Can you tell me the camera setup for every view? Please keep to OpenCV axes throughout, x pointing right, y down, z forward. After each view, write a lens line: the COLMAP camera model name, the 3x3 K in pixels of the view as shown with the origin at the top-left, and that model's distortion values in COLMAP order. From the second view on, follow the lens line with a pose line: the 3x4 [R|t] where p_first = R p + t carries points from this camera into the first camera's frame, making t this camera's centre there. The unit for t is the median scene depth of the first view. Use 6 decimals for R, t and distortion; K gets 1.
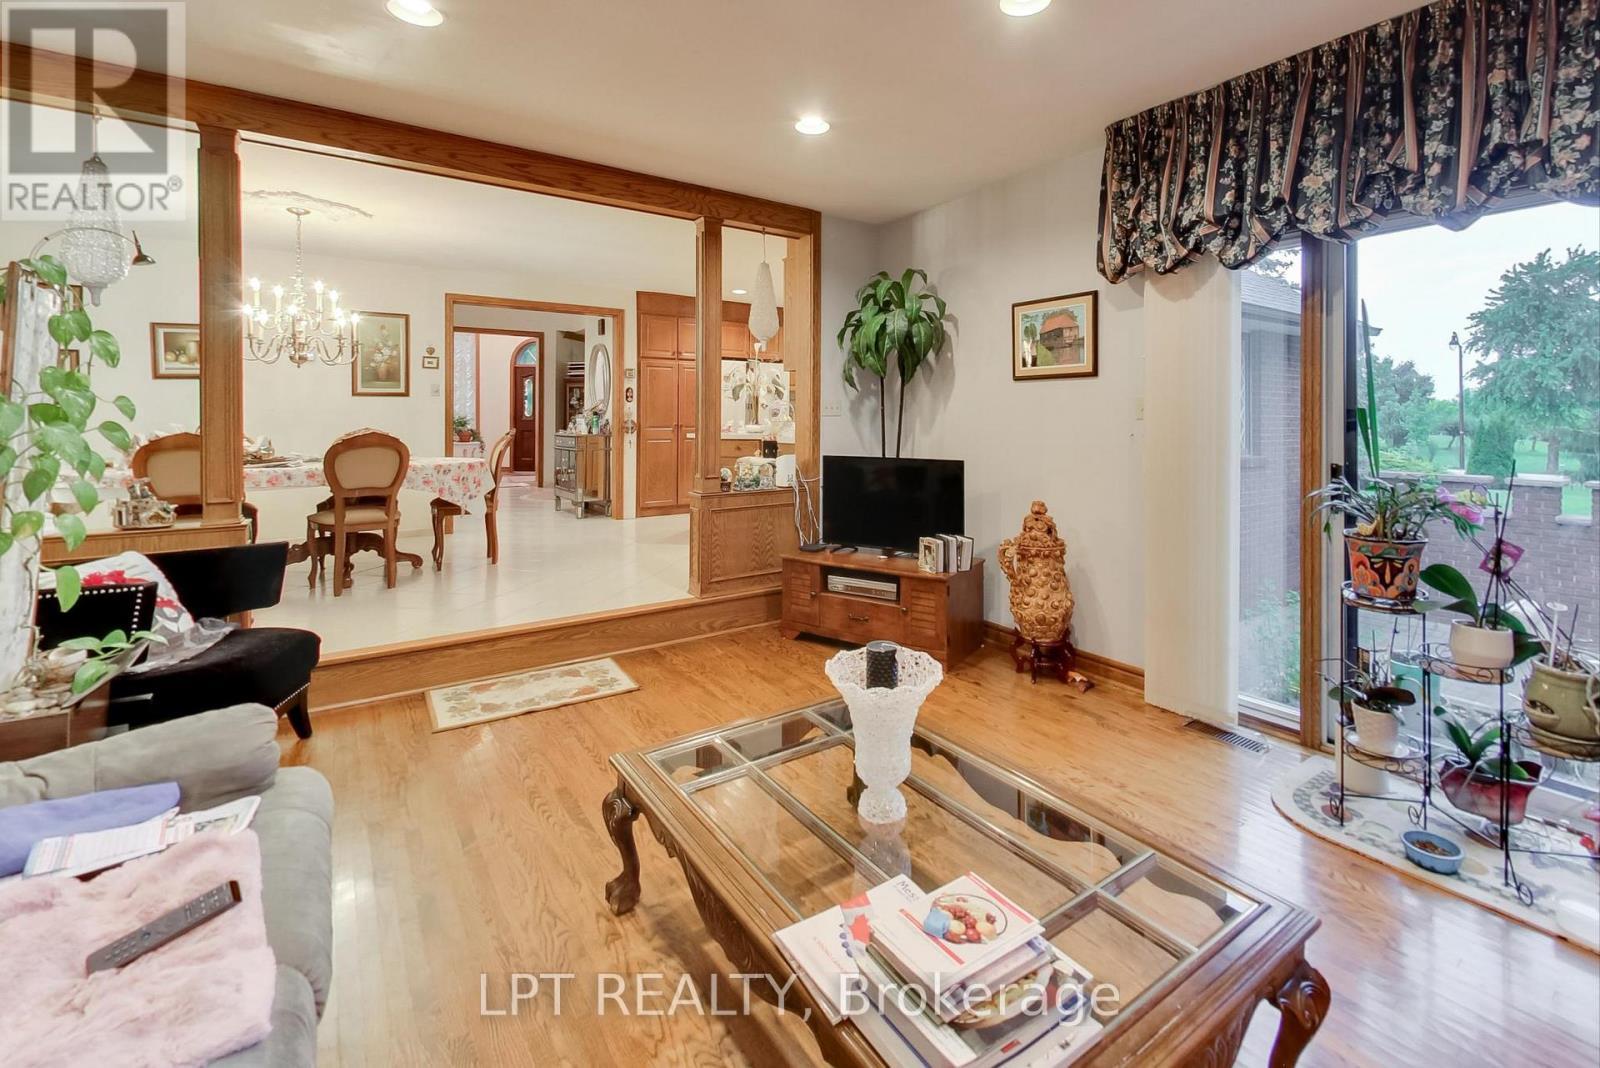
lens RADIAL K [[690.4, 0, 800.3], [0, 690.4, 415.5], [0, 0, 1]] dist [-0.000578, -0.000038]
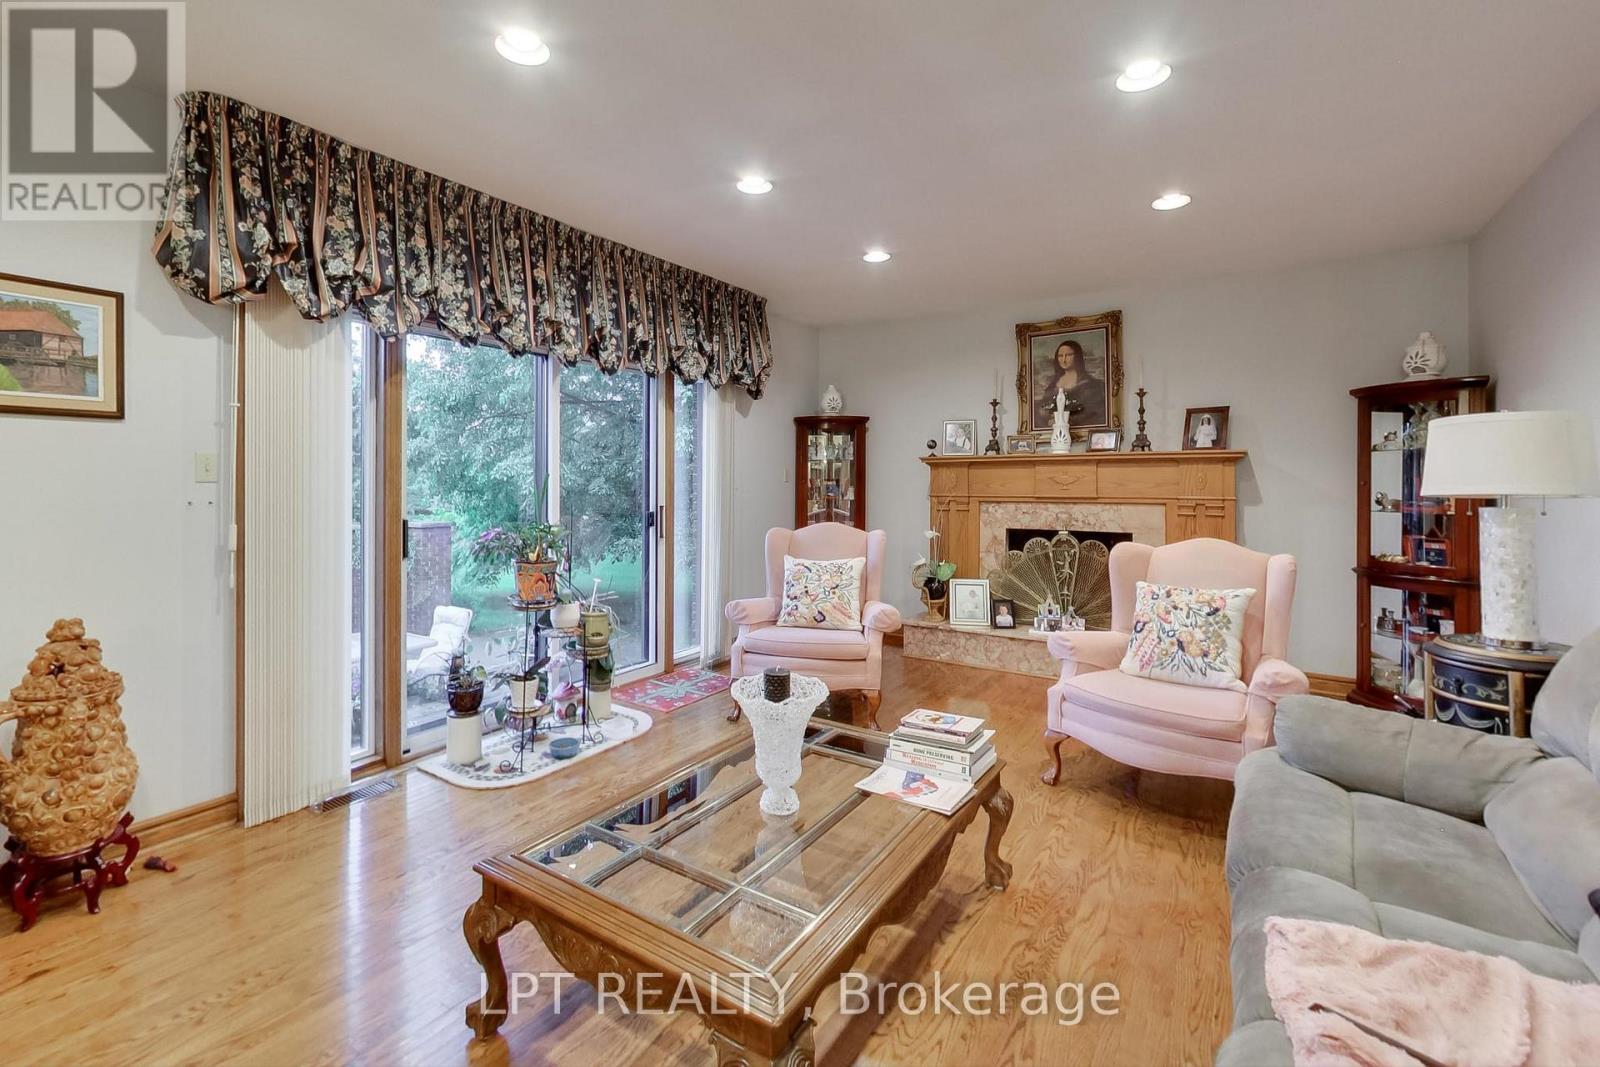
lens RADIAL K [[711.6, 0, 772.1], [0, 711.6, 480.2], [0, 0, 1]] dist [0.003341, 0.001024]
pose [[-0.369446, 0.001156, 0.929252, -0.543830], [-0.001629, 0.999997, -0.001892, 0.004218], [-0.929251, -0.002213, -0.369443, 0.776871]]
